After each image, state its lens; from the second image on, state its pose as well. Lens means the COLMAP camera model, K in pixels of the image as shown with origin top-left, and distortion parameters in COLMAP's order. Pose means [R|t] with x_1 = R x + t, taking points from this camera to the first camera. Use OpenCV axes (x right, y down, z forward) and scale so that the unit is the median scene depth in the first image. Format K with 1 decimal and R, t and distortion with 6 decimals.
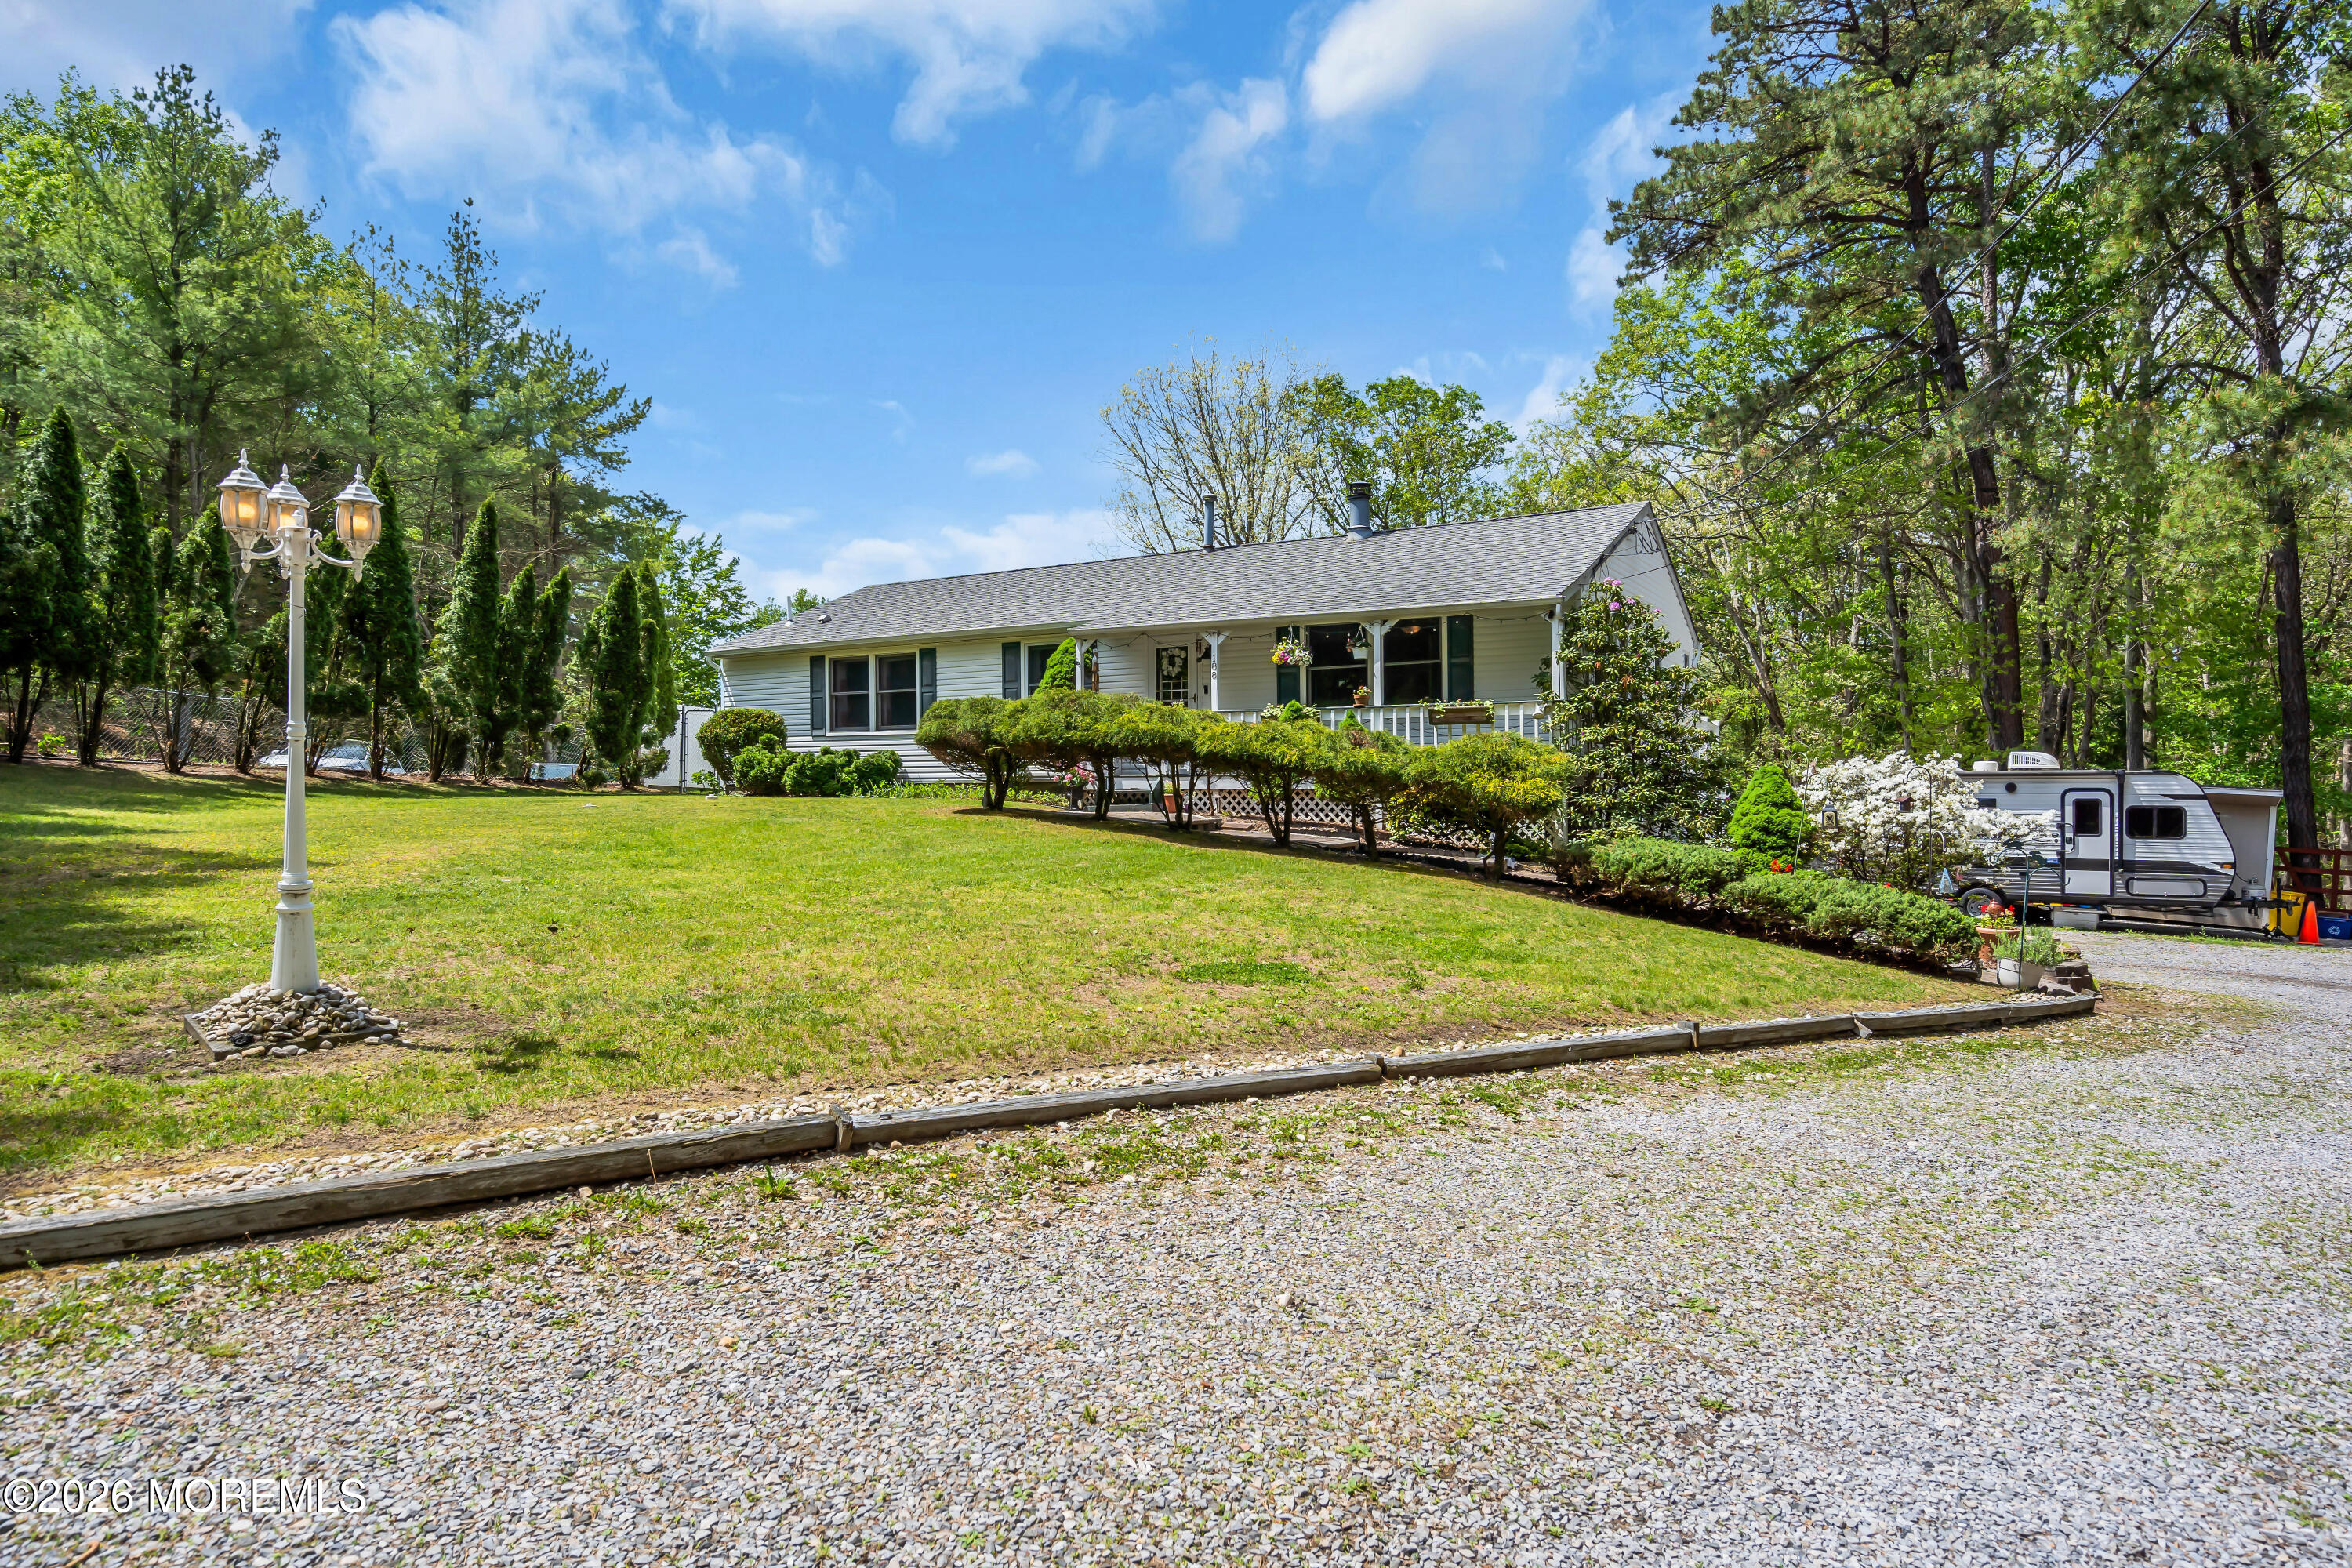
lens RADIAL K [[1324.5, 0, 1166.4], [0, 1324.5, 779.9], [0, 0, 1]] dist [0.001095, 0.000756]
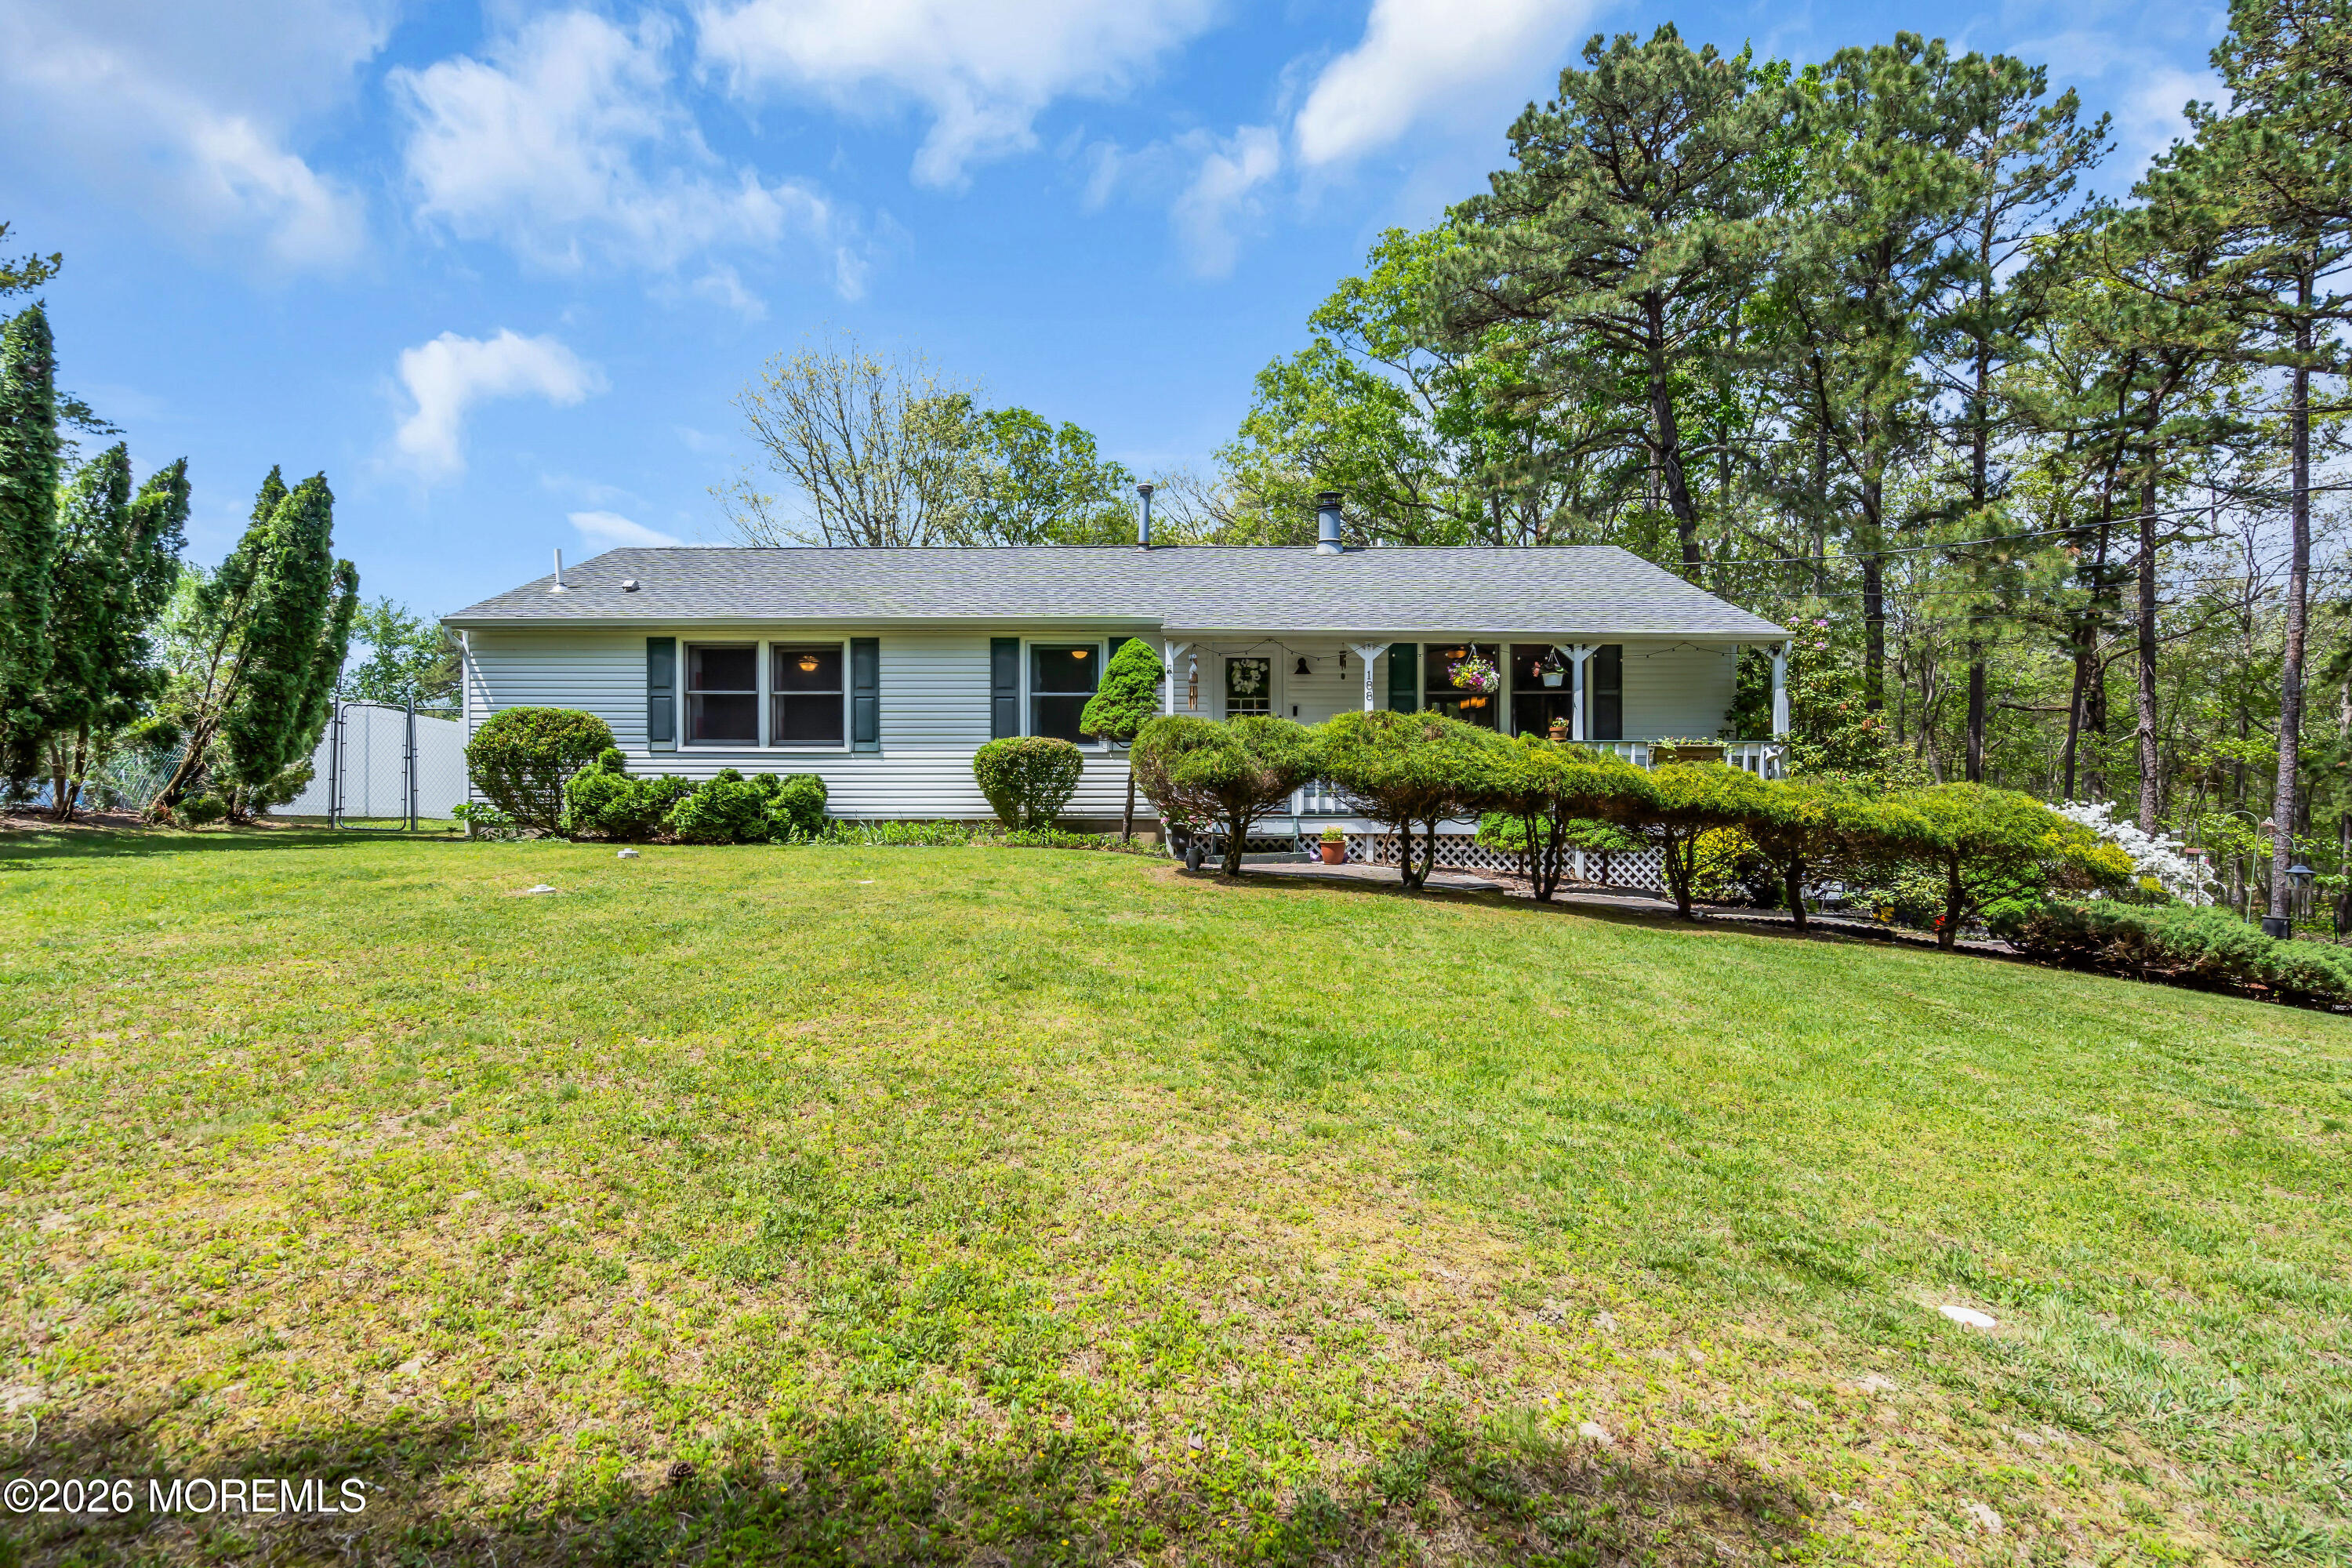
lens RADIAL K [[1103.0, 0, 1177.7], [0, 1103.0, 786.1], [0, 0, 1]] dist [-0.005533, 0.000732]
pose [[0.864877, 0.002508, 0.501977, -0.338964], [-0.007153, 0.999948, 0.007328, -0.021992], [-0.501932, -0.009928, 0.864850, 0.378479]]
